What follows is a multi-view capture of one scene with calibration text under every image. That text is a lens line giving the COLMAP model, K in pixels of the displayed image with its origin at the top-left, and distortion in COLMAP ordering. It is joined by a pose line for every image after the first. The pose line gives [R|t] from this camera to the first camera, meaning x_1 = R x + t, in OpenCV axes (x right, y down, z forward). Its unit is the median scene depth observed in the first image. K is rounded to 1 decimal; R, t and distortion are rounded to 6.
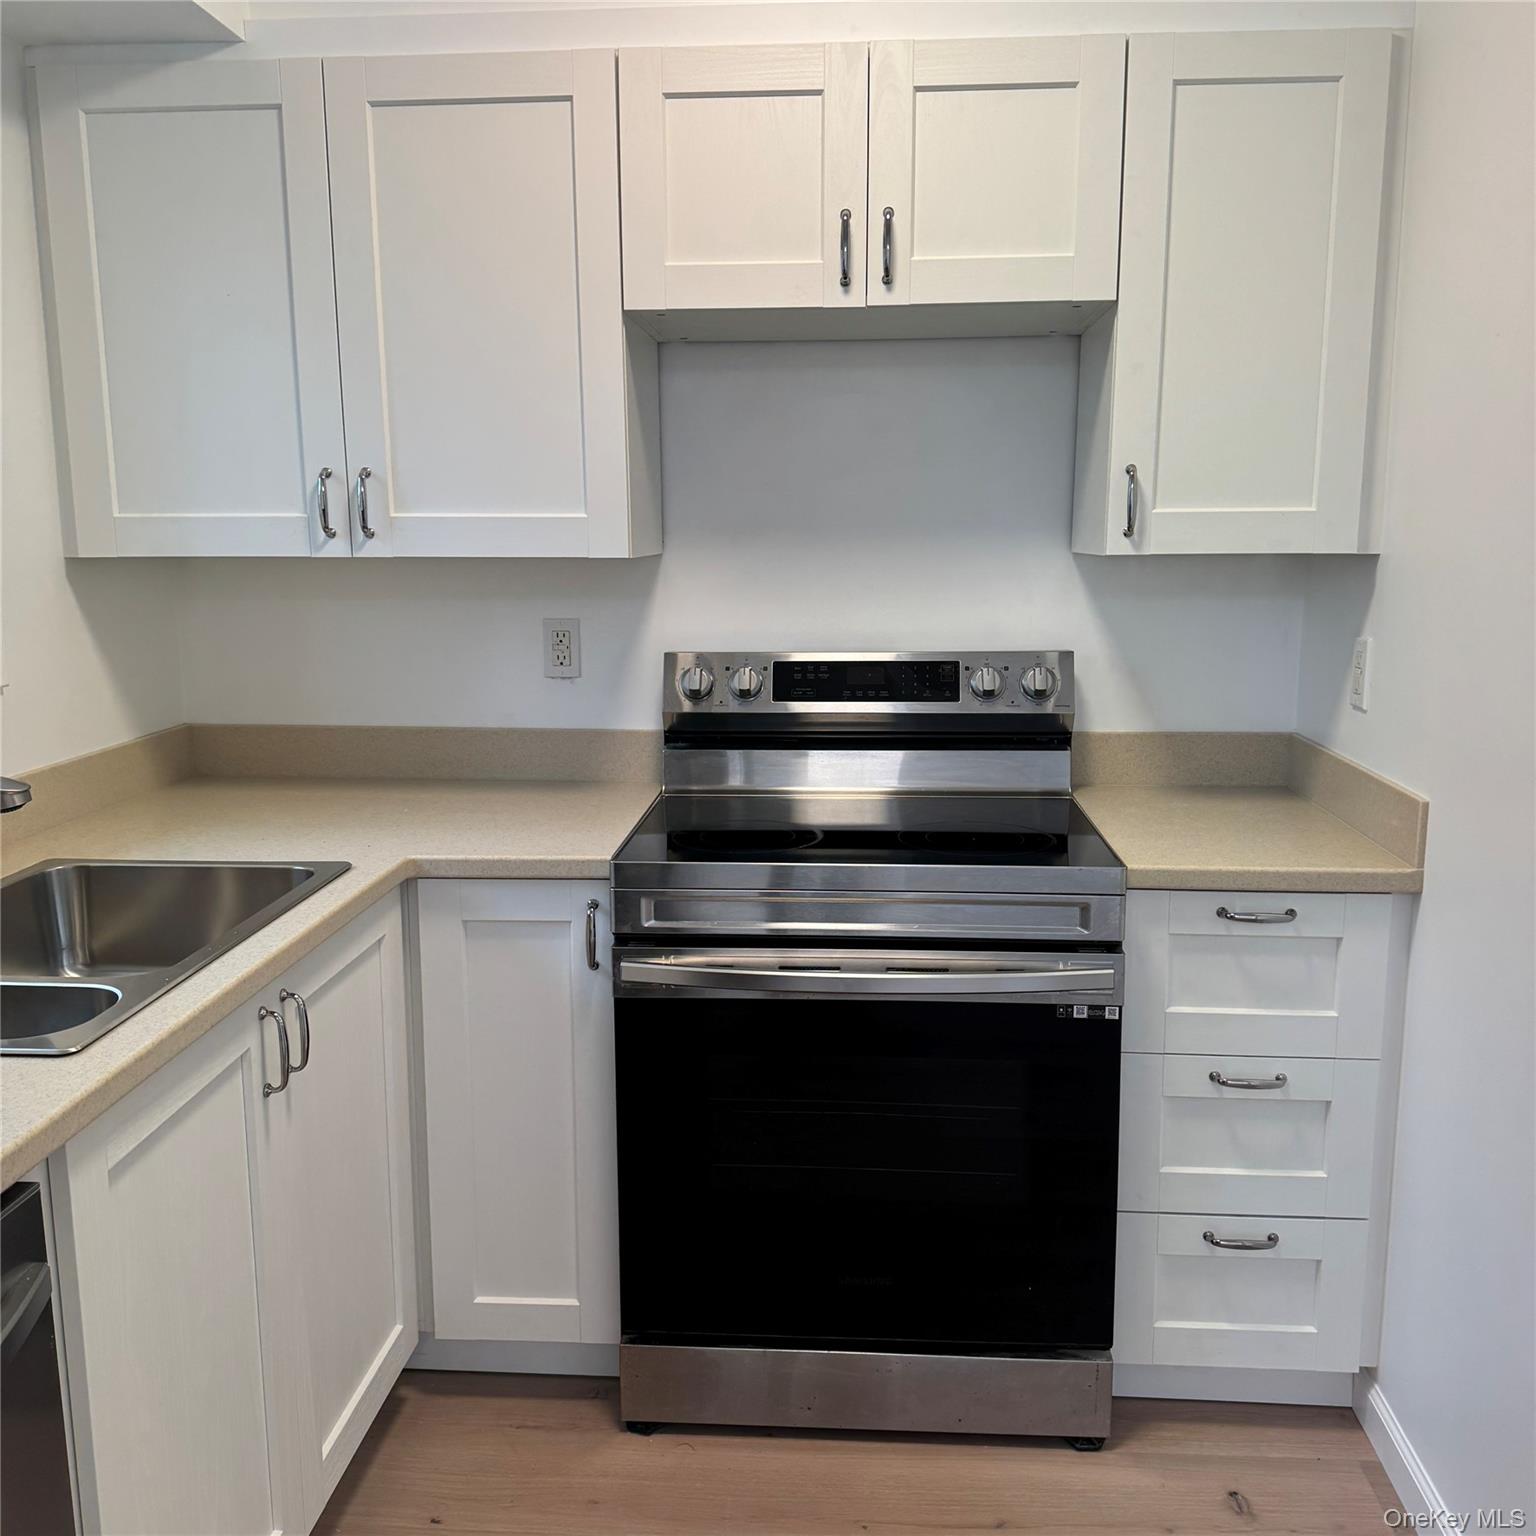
lens RADIAL K [[1443.0, 0, 761.4], [0, 1443.0, 782.1], [0, 0, 1]] dist [0.023316, 0.000000]
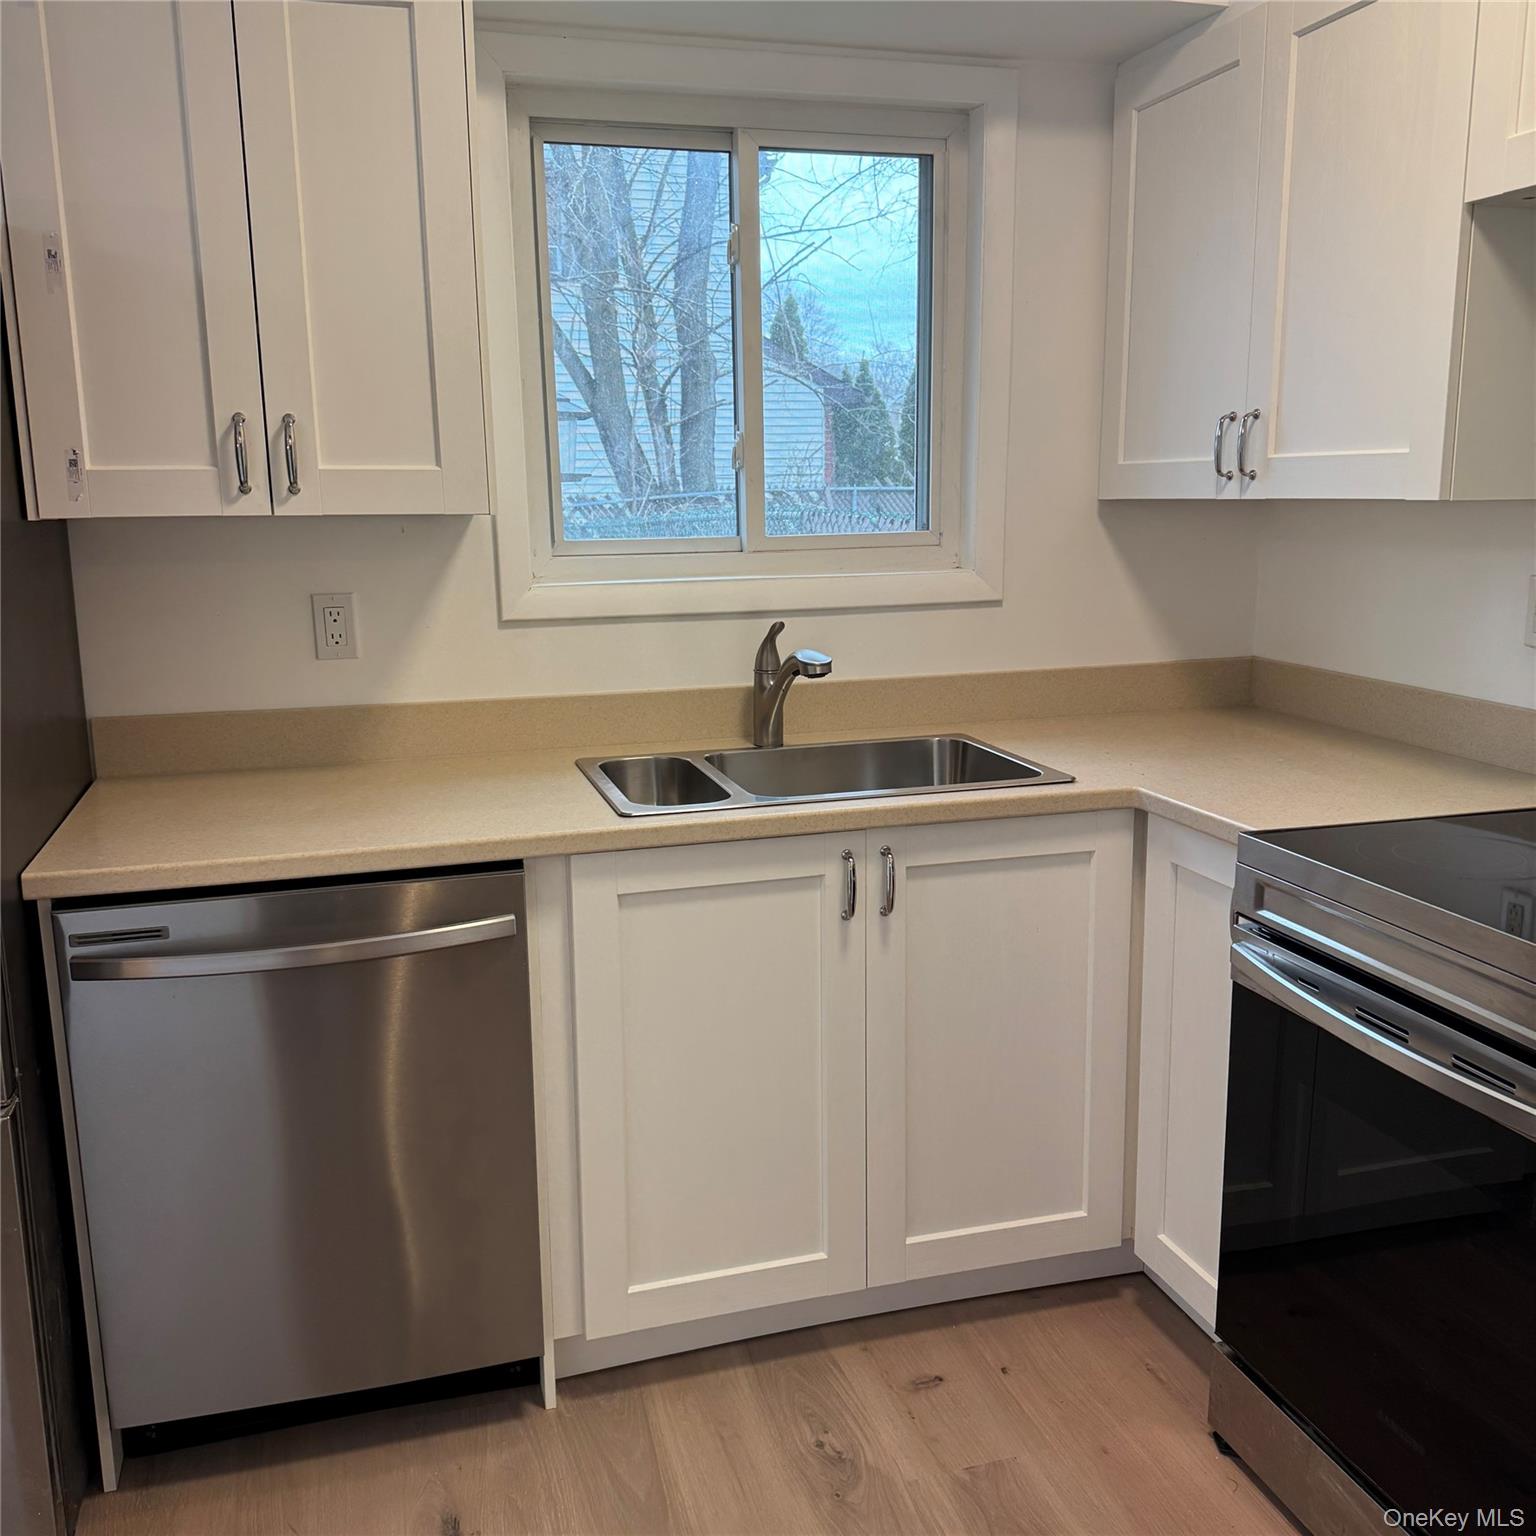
lens RADIAL K [[1443.0, 0, 721.9], [0, 1443.0, 787.0], [0, 0, 1]] dist [0.023316, 0.000000]
pose [[0.351406, 0.189111, -0.916925, 0.578277], [-0.155190, 0.977604, 0.142150, -0.047977], [0.923271, 0.092345, 0.372884, 0.315898]]
